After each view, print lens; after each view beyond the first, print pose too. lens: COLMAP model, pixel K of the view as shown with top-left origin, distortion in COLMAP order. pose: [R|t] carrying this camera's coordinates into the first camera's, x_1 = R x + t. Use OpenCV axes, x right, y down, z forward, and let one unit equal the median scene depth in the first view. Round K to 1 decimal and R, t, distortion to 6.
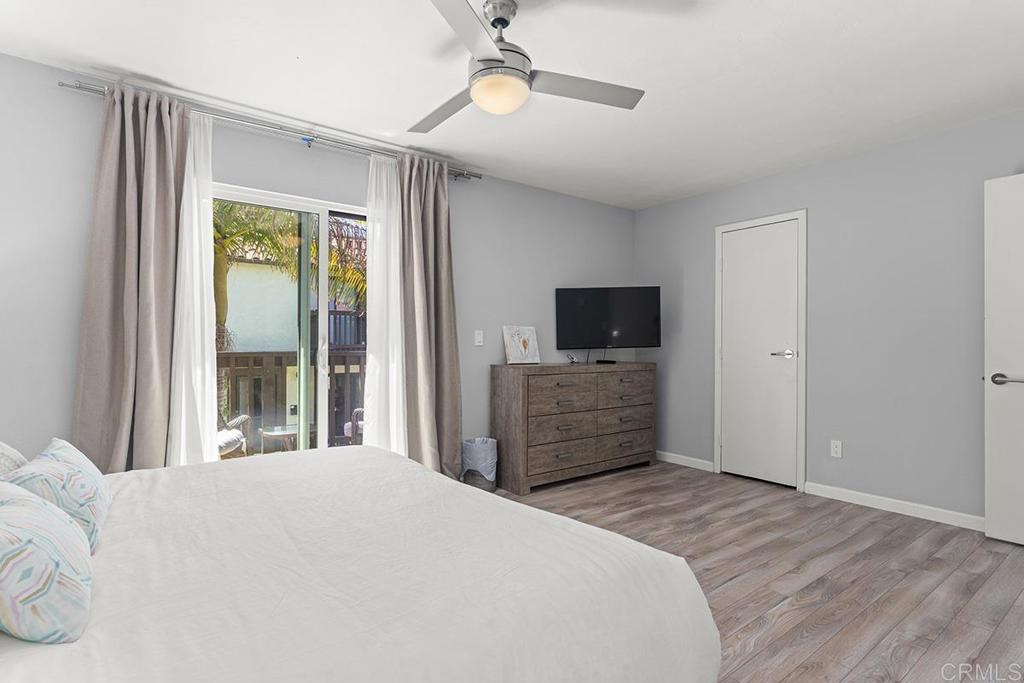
lens RADIAL K [[496.4, 0, 509.3], [0, 496.4, 337.6], [0, 0, 1]] dist [-0.003387, -0.000089]
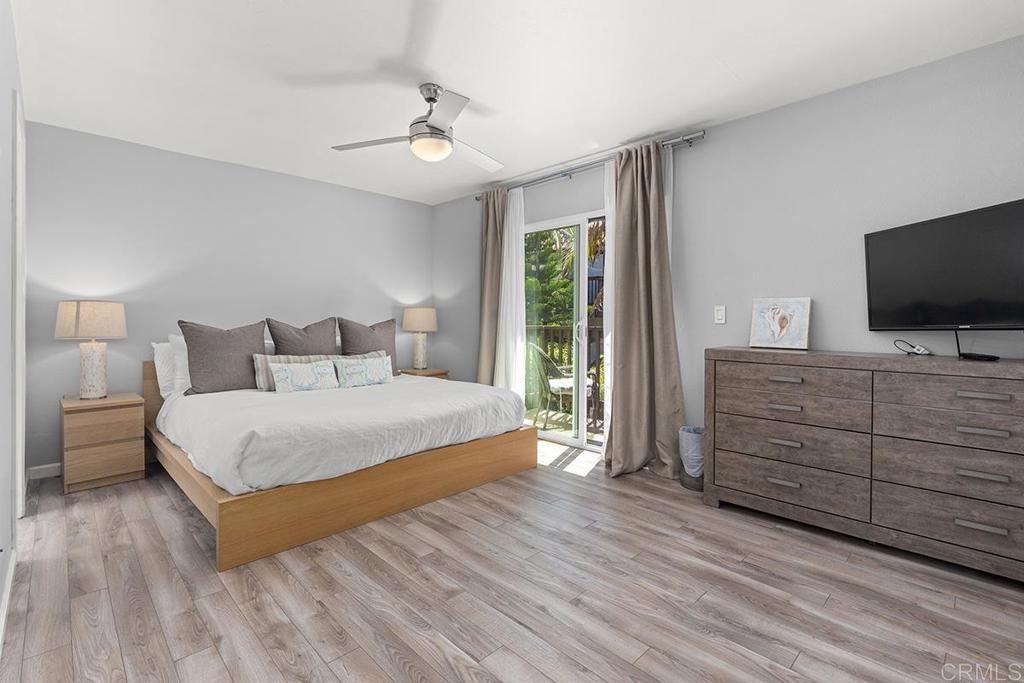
lens RADIAL K [[467.9, 0, 509.2], [0, 467.9, 314.4], [0, 0, 1]] dist [-0.002884, 0.000339]
pose [[0.141546, -0.013423, -0.989841, 0.730397], [0.008968, 0.999884, -0.012276, 0.007618], [0.989891, -0.007139, 0.141650, 0.547868]]
